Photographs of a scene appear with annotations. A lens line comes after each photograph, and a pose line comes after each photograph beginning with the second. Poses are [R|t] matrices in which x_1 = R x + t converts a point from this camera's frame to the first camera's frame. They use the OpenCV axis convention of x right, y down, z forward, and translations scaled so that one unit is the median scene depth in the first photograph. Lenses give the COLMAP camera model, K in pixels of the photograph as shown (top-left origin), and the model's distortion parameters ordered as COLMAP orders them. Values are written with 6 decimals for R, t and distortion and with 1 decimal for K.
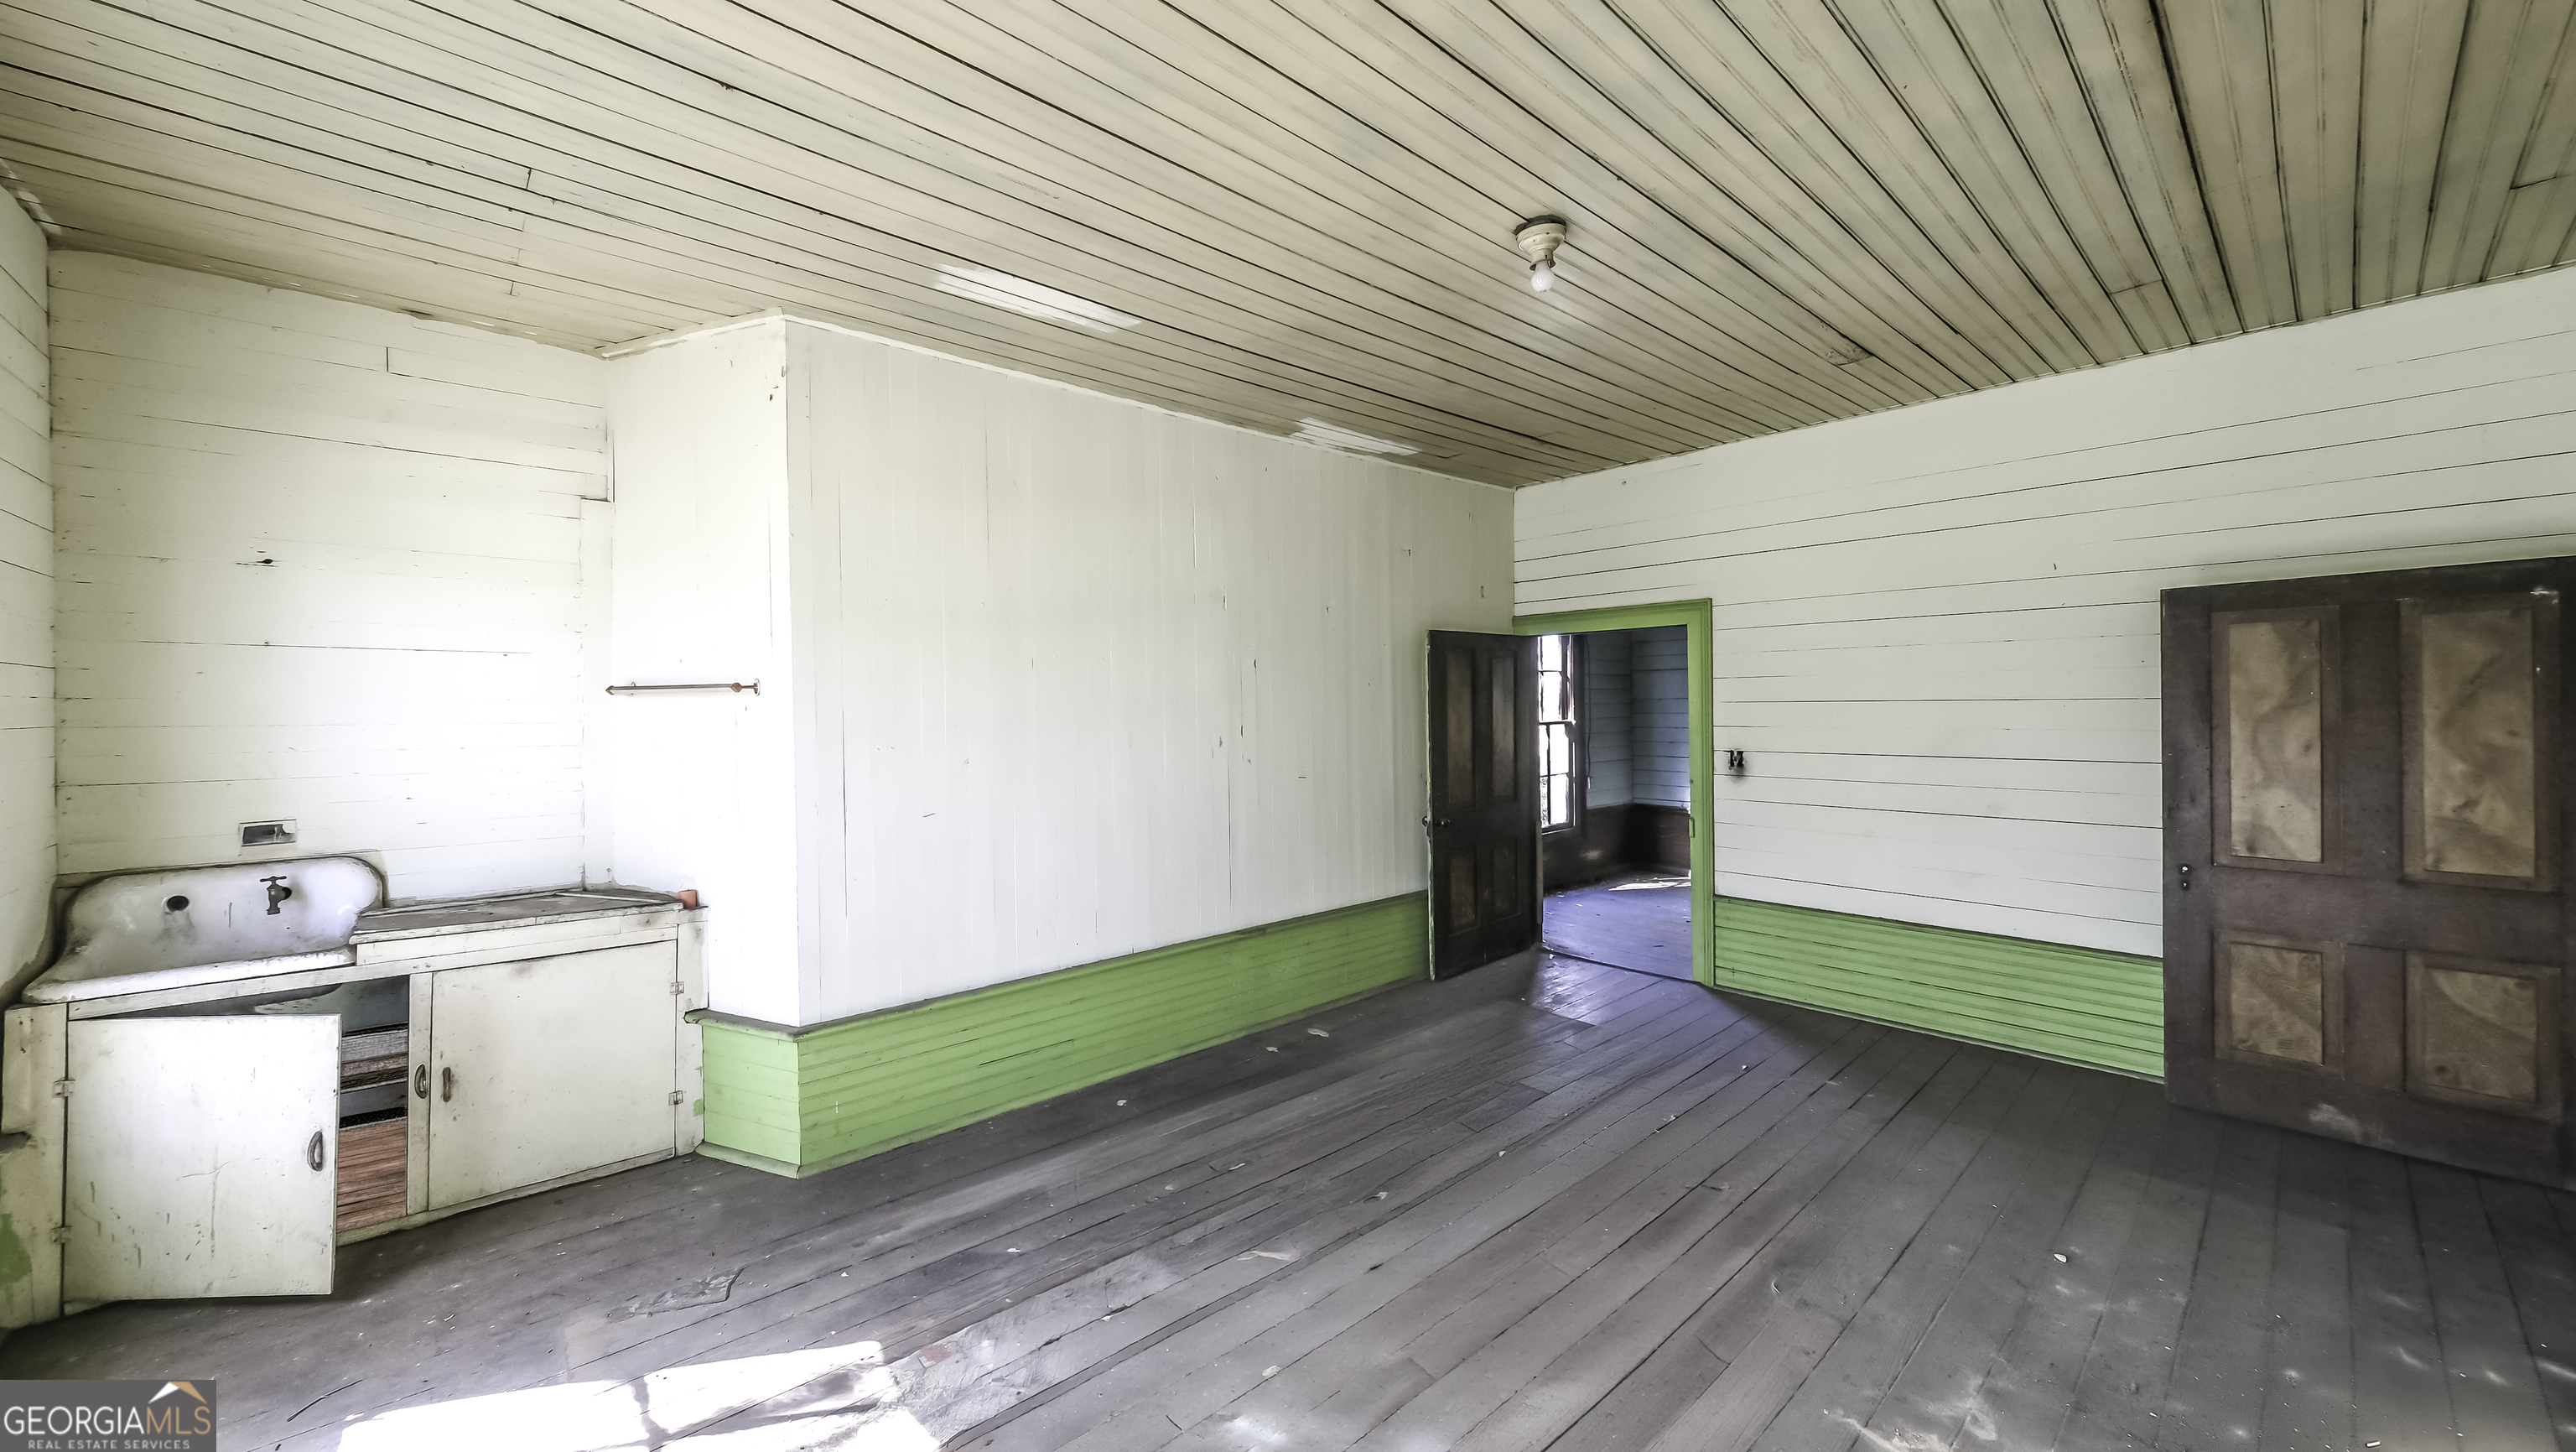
lens RADIAL K [[909.4, 0, 1287.6], [0, 909.4, 709.2], [0, 0, 1]] dist [0.000307, -0.005435]
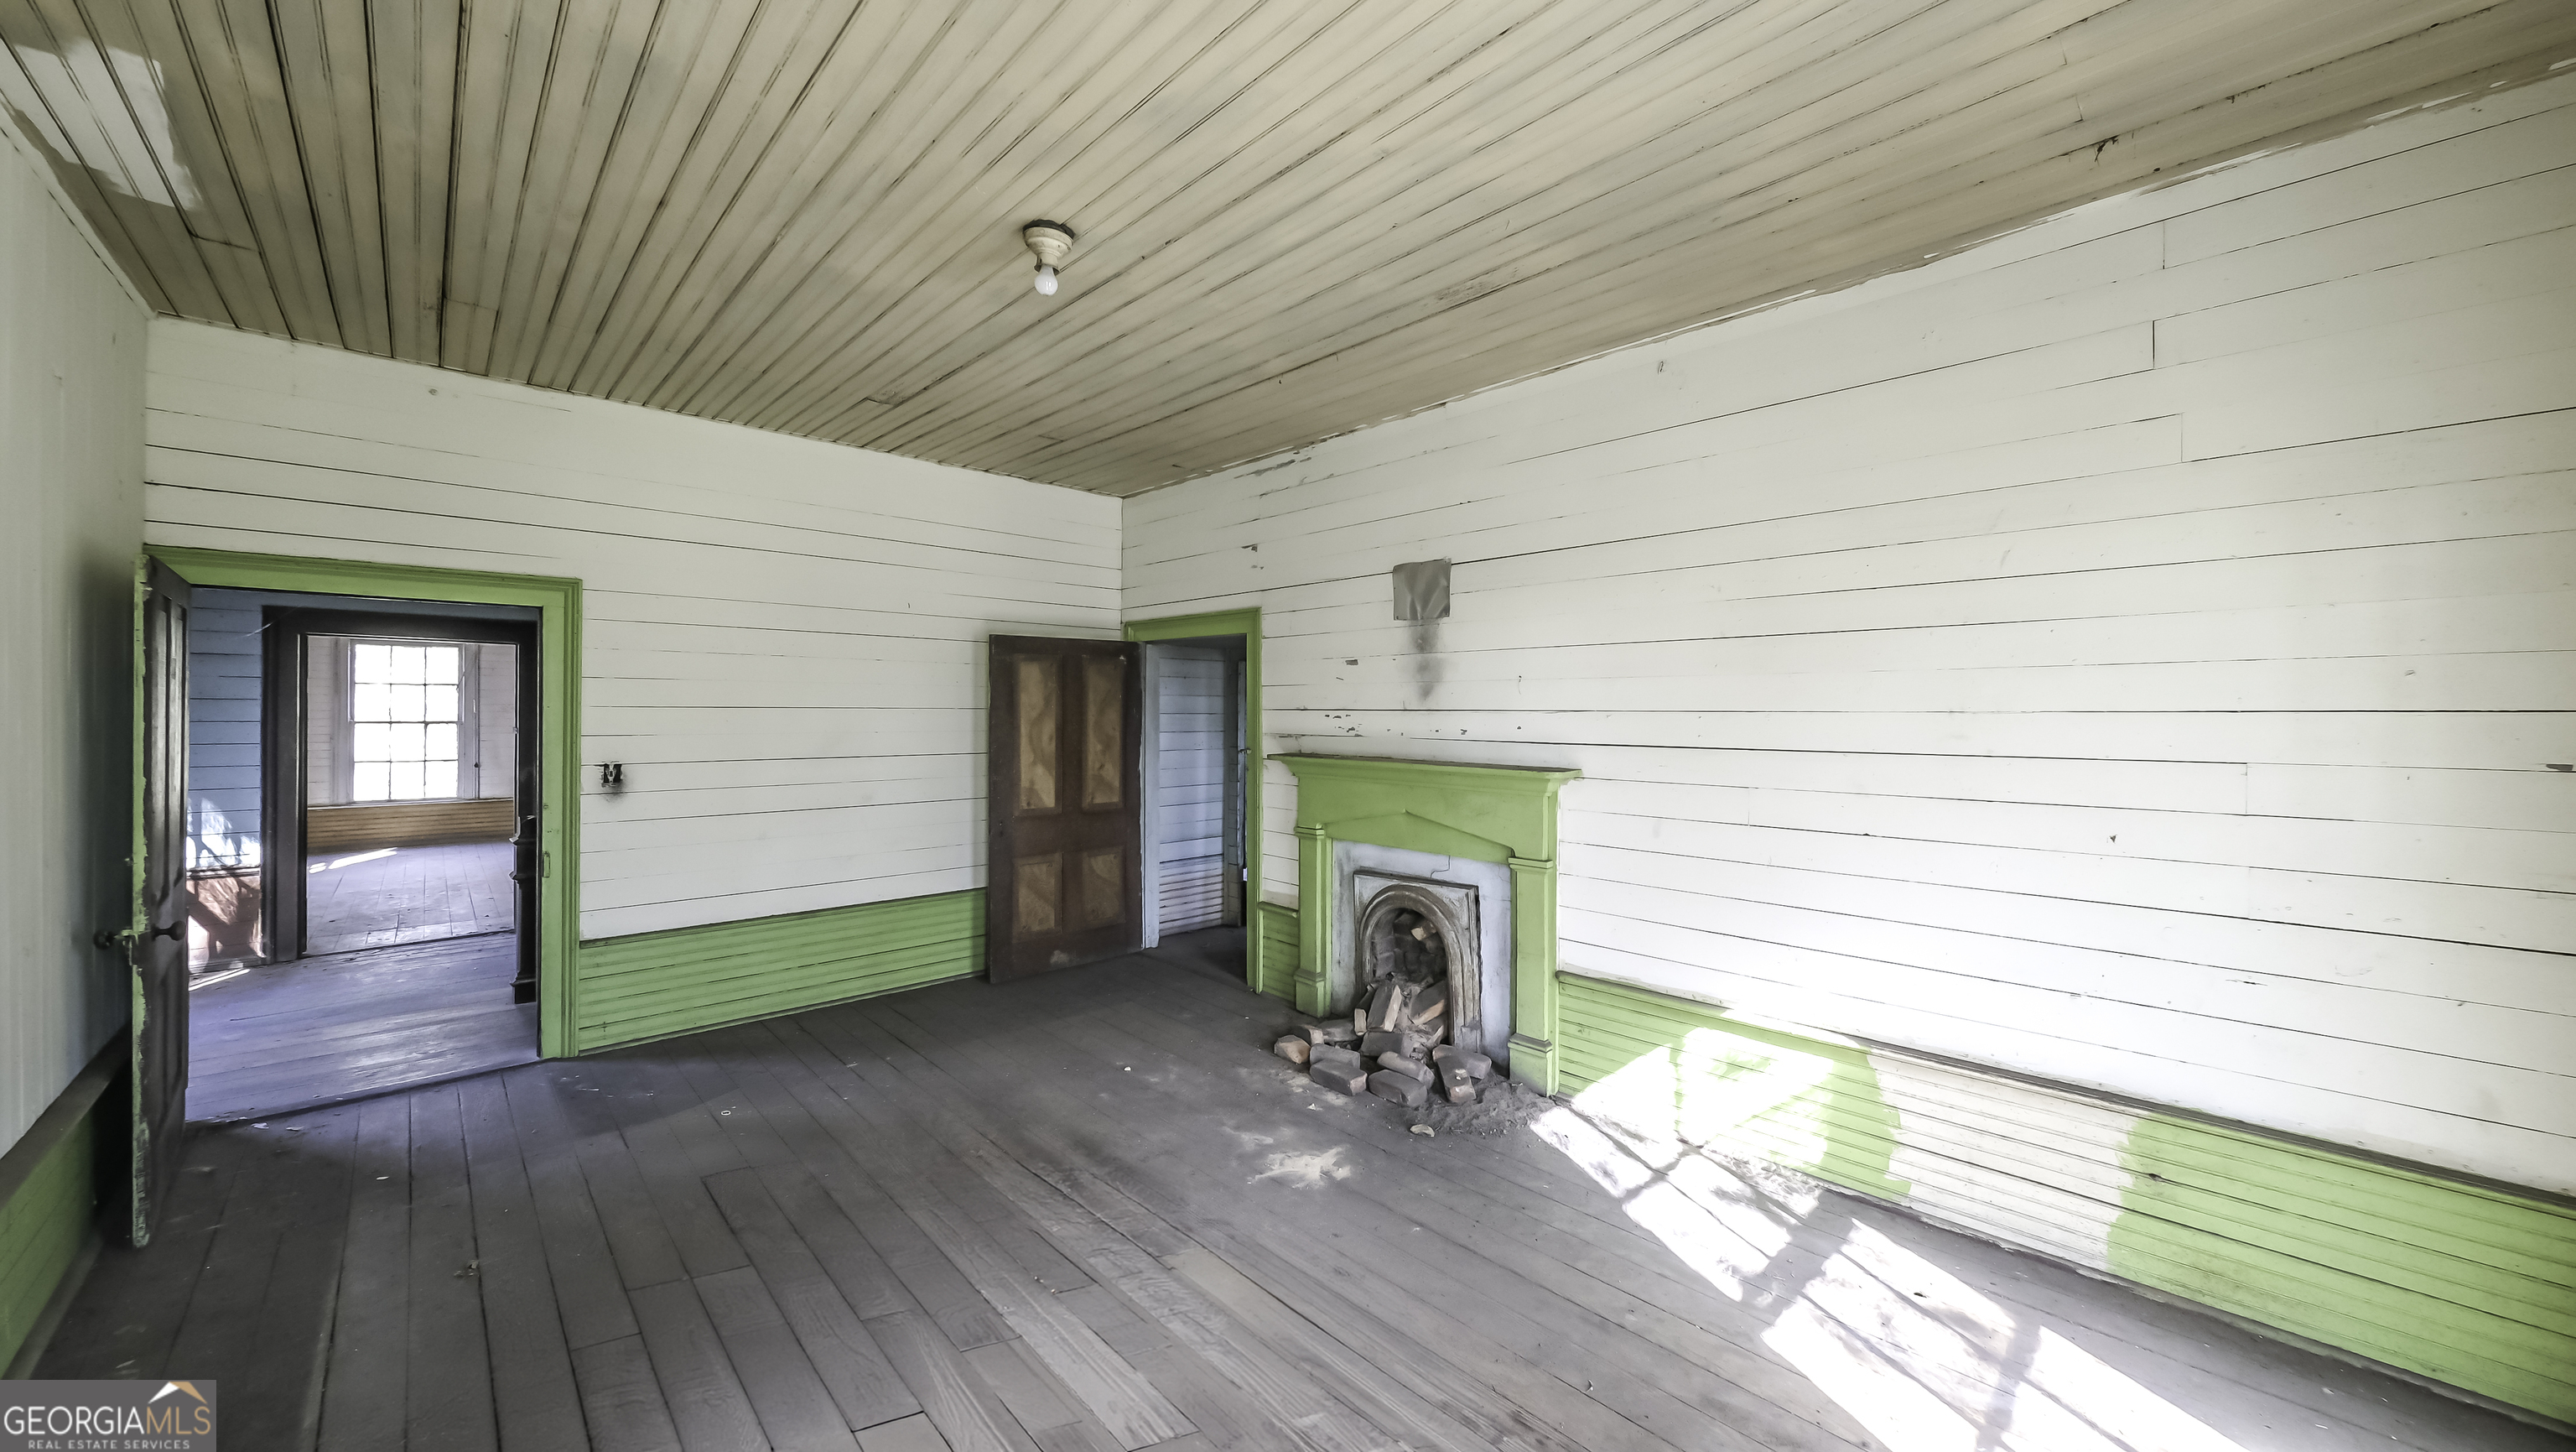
lens RADIAL K [[909.4, 0, 1287.6], [0, 909.4, 709.2], [0, 0, 1]] dist [0.000307, -0.005435]
pose [[-0.017808, 0.012815, 0.999759, -0.468836], [-0.000275, 0.999918, -0.012822, 0.006794], [-0.999841, -0.000503, -0.017803, 0.493408]]
